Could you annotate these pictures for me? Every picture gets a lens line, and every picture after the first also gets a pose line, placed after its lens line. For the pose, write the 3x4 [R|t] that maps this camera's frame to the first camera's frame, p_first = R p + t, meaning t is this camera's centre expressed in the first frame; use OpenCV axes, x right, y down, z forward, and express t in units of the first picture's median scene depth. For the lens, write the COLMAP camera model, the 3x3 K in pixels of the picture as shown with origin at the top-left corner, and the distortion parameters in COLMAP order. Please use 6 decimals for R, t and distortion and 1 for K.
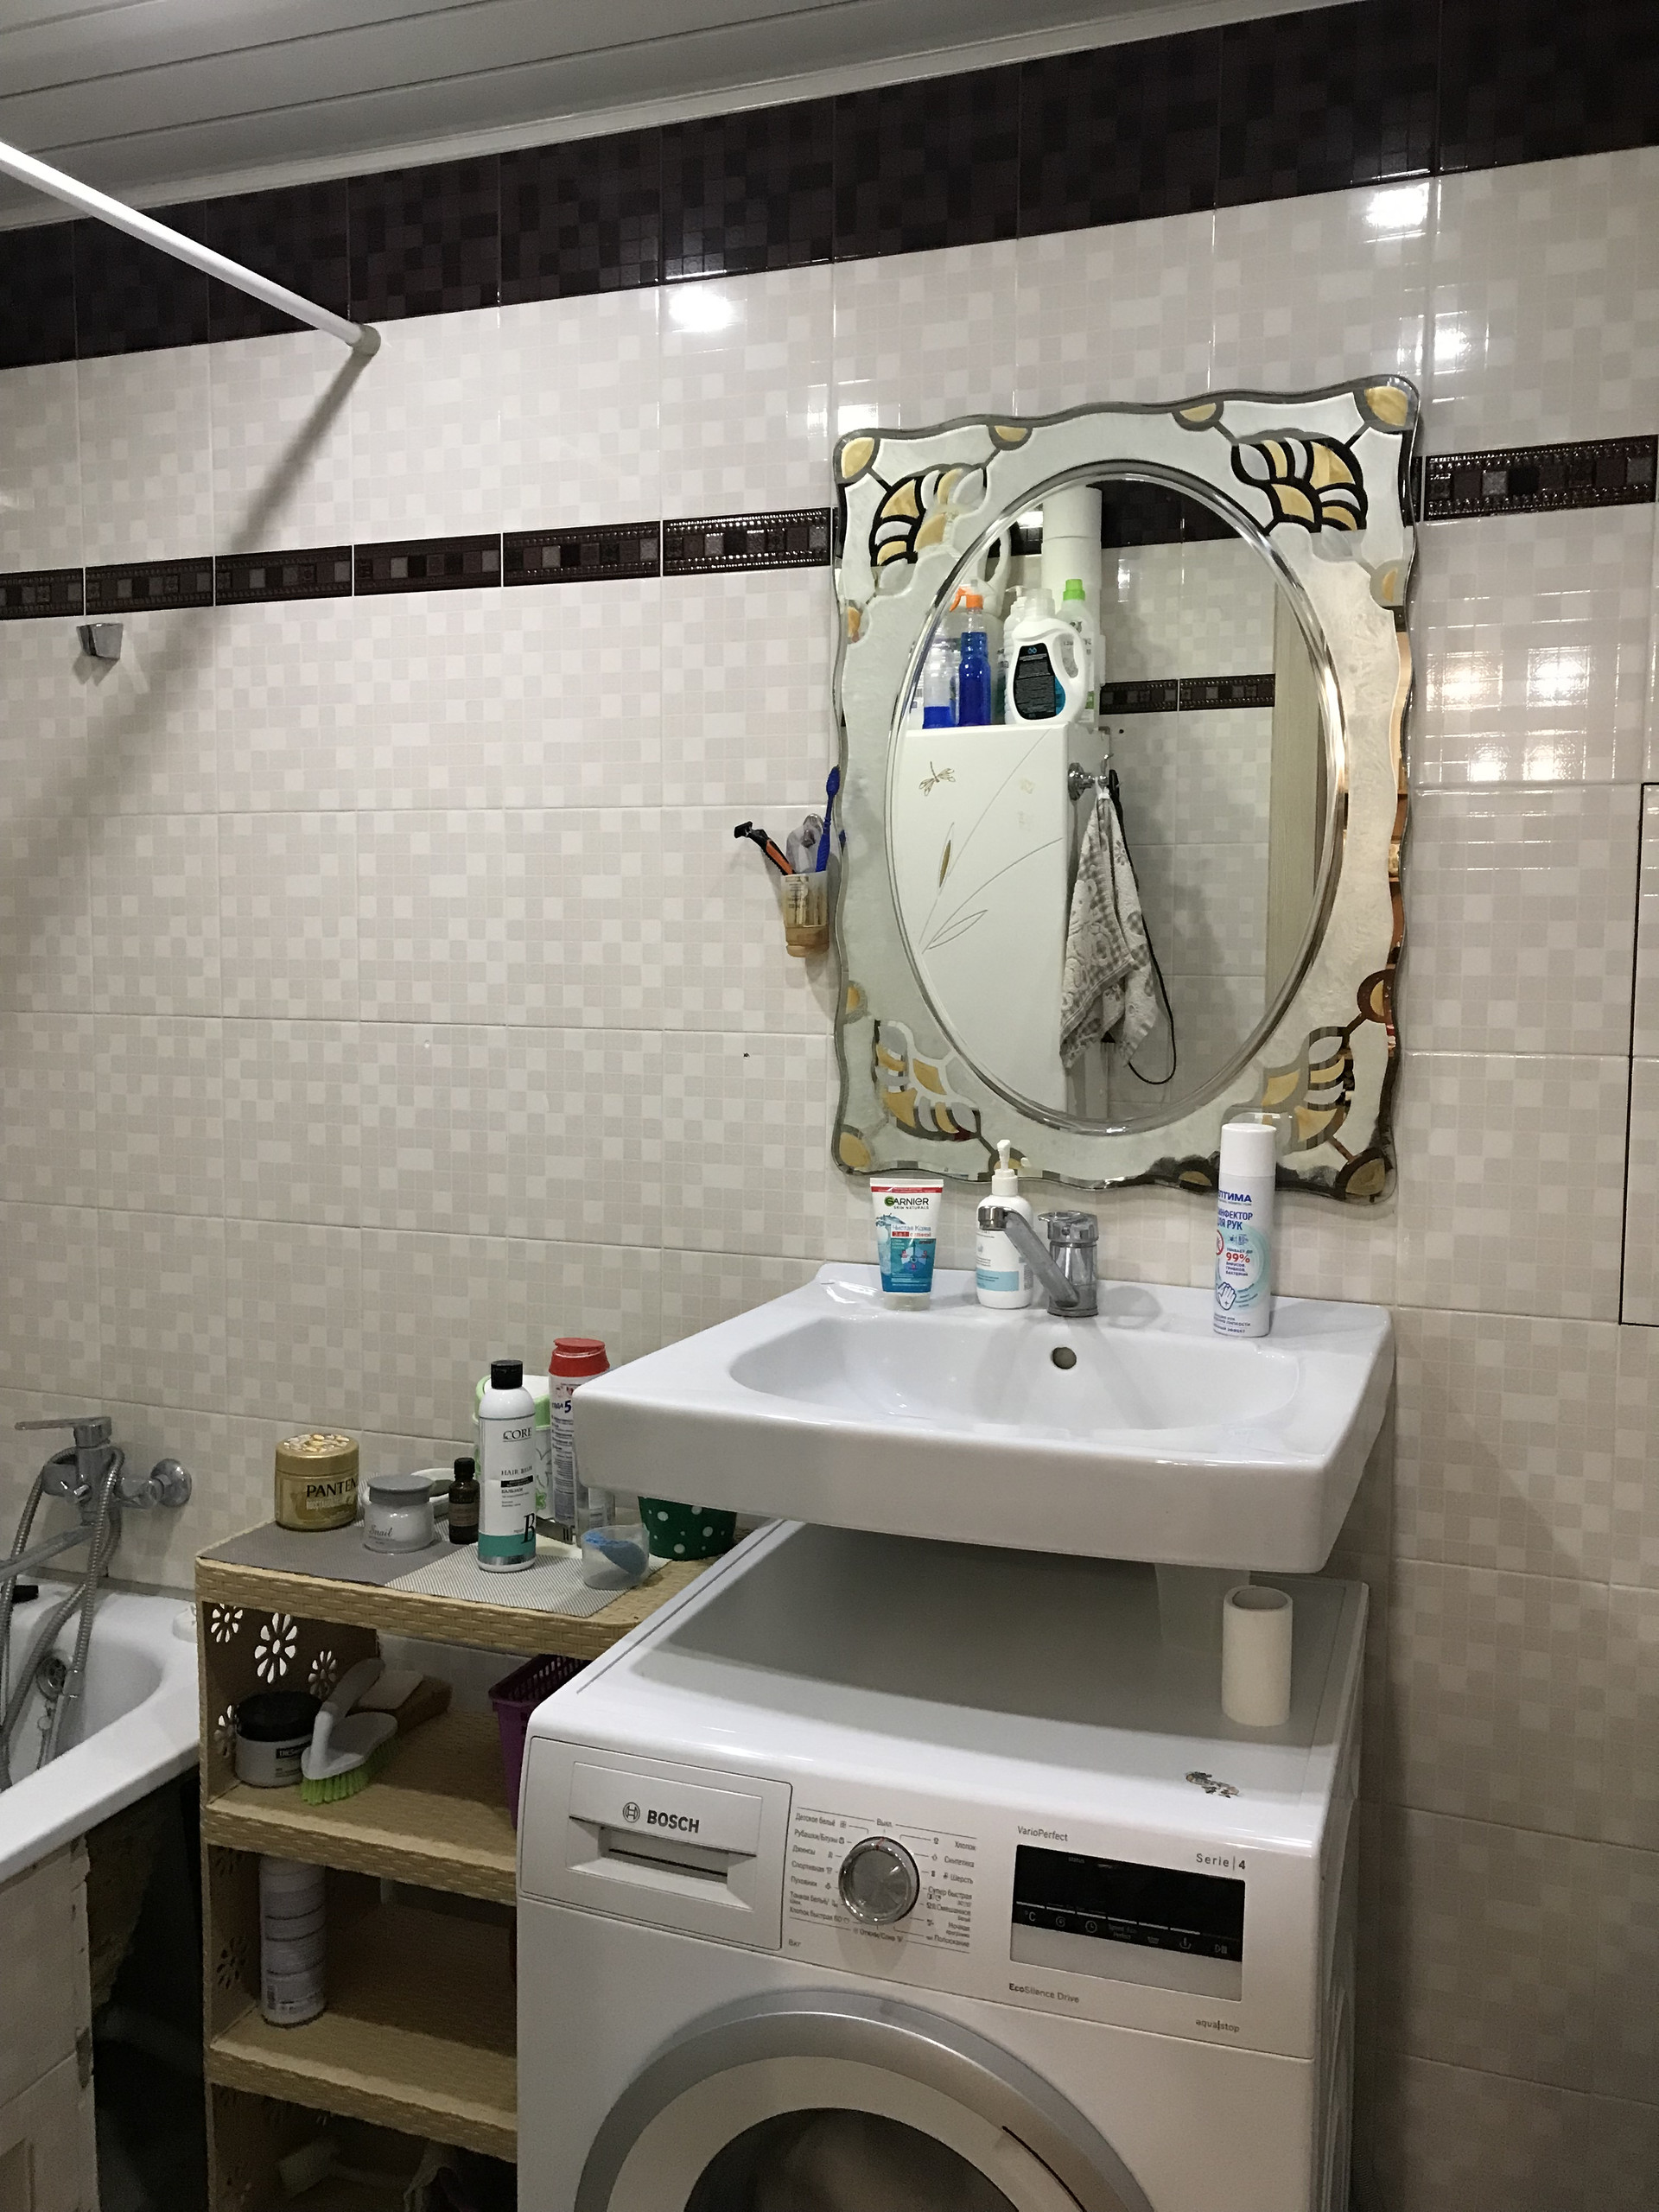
lens RADIAL K [[1837.5, 0, 839.5], [0, 1837.5, 1098.1], [0, 0, 1]] dist [0.066390, -0.091161]
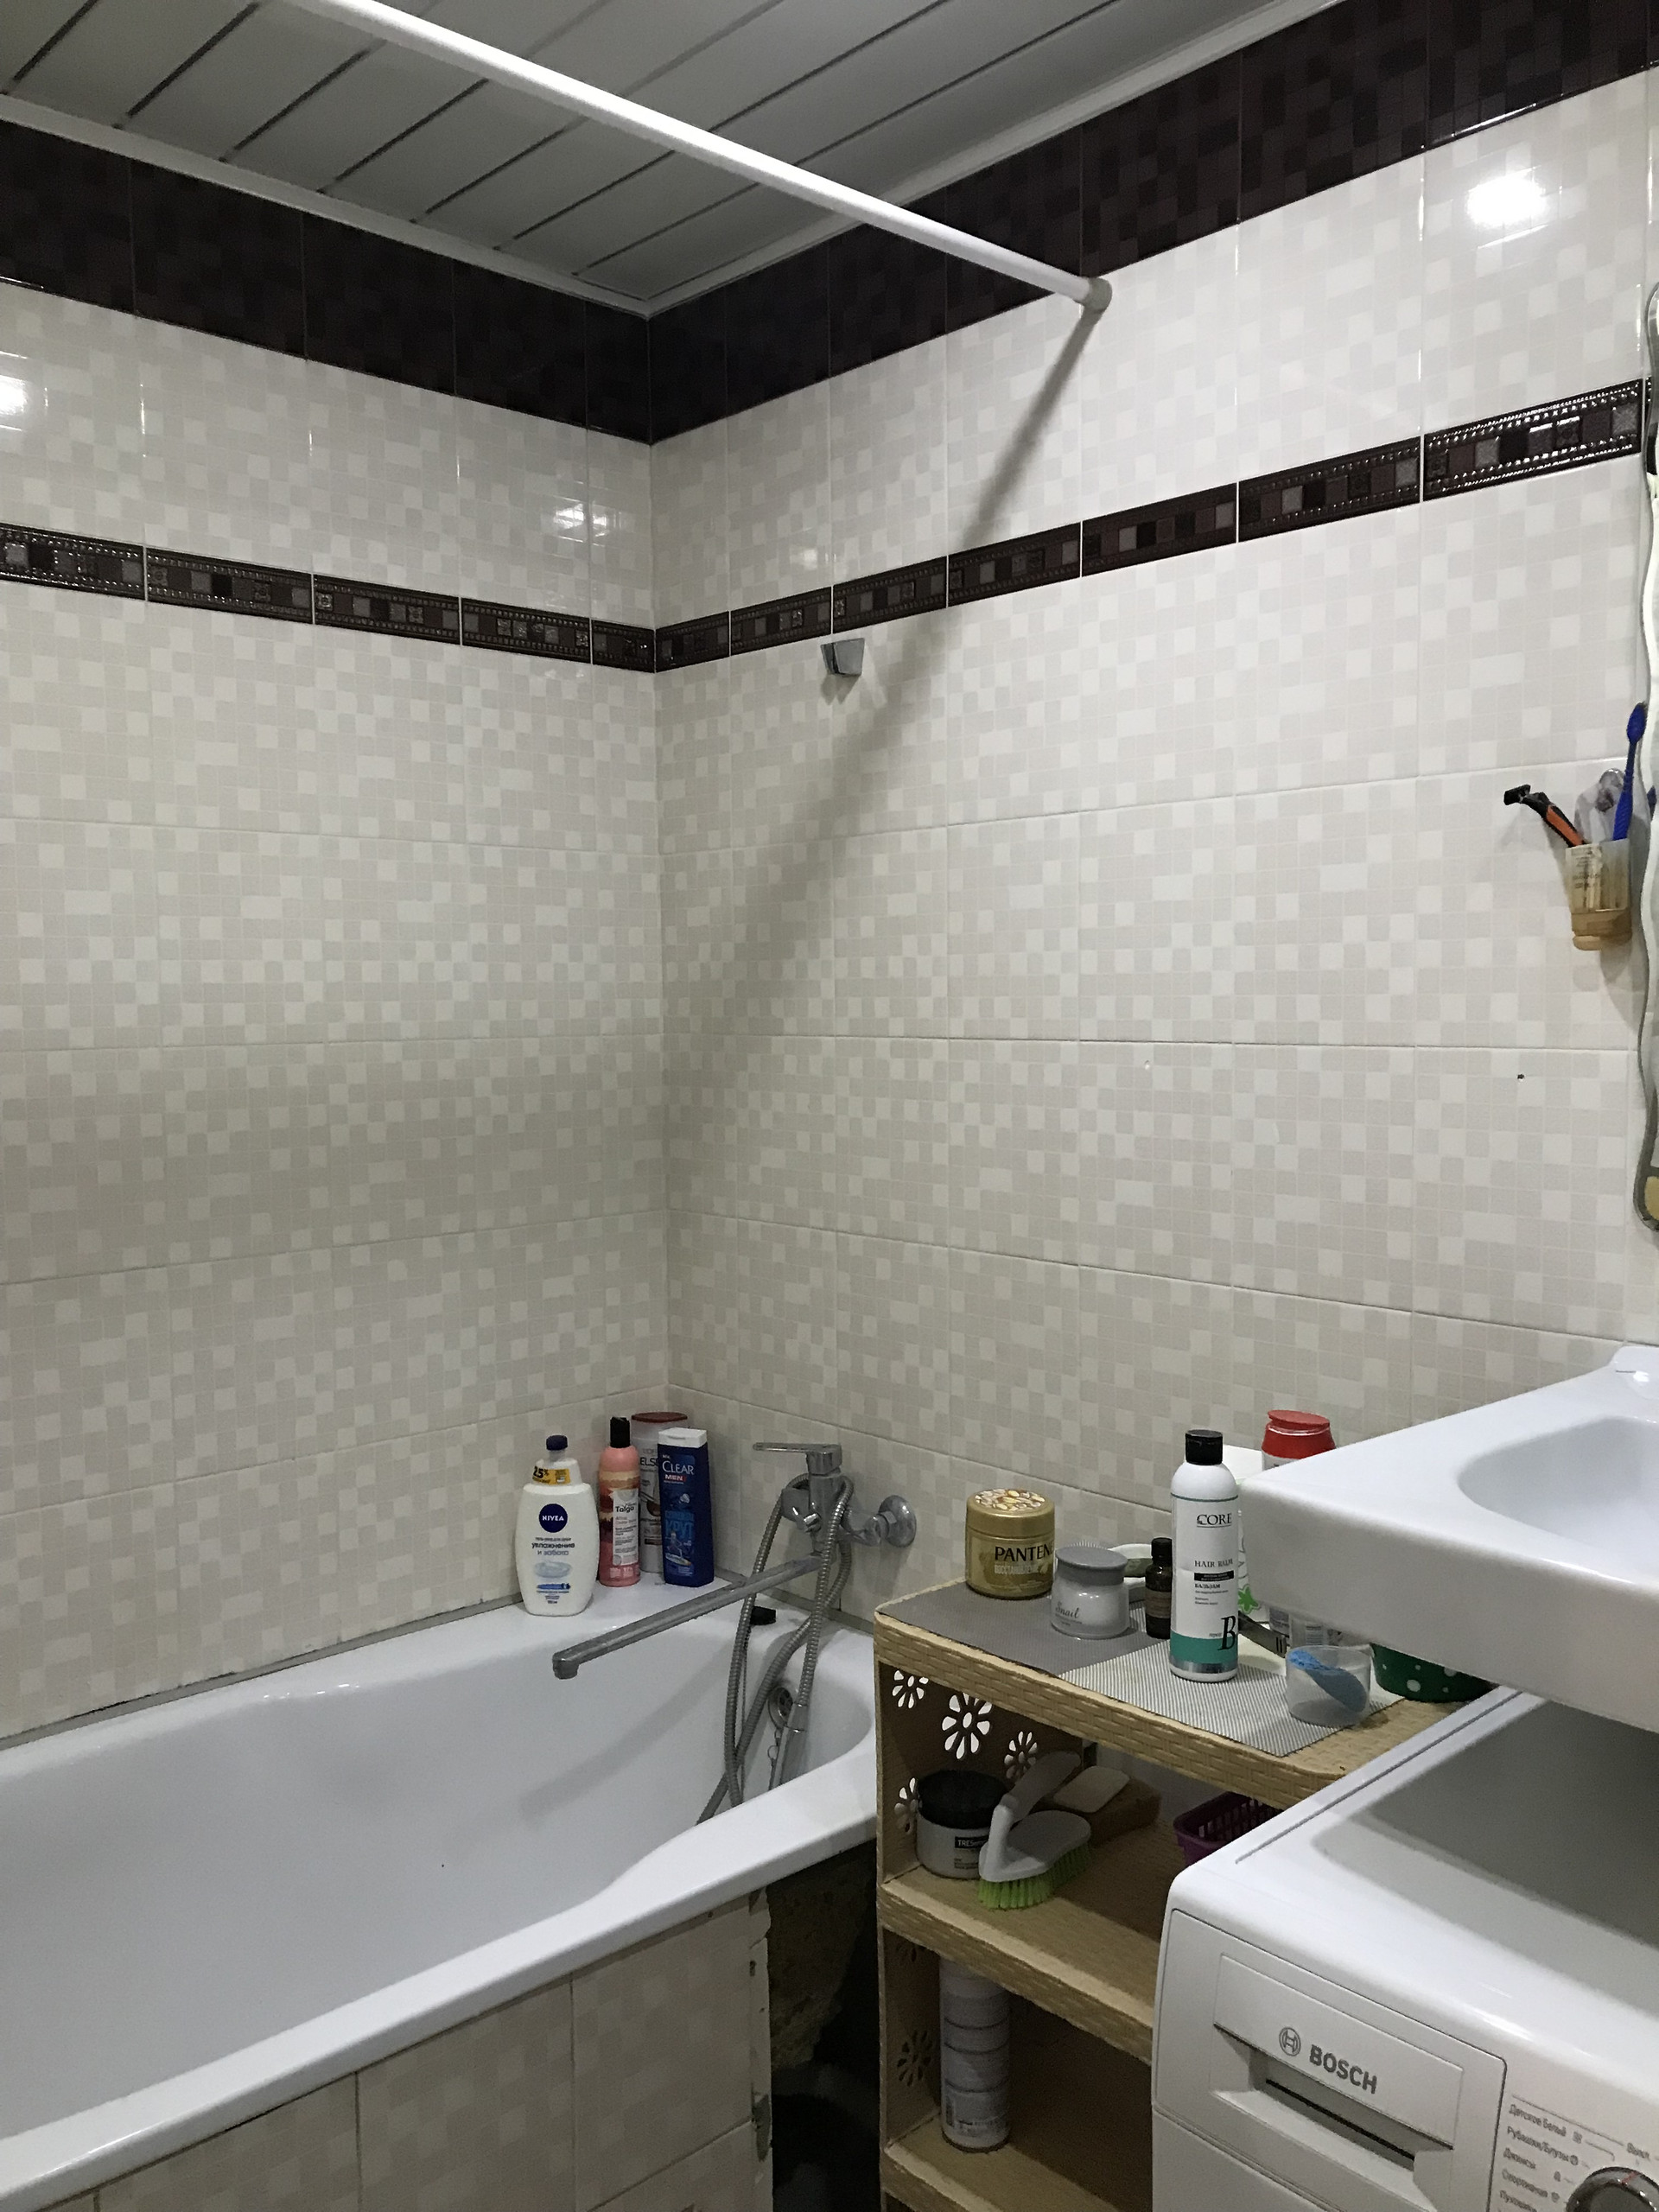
lens RADIAL K [[1837.5, 0, 839.5], [0, 1837.5, 1098.1], [0, 0, 1]] dist [0.066390, -0.091161]
pose [[0.900633, 0.010272, -0.434459, 0.031686], [-0.020494, 0.999612, -0.018849, 0.006995], [0.434097, 0.025880, 0.900494, 0.133625]]
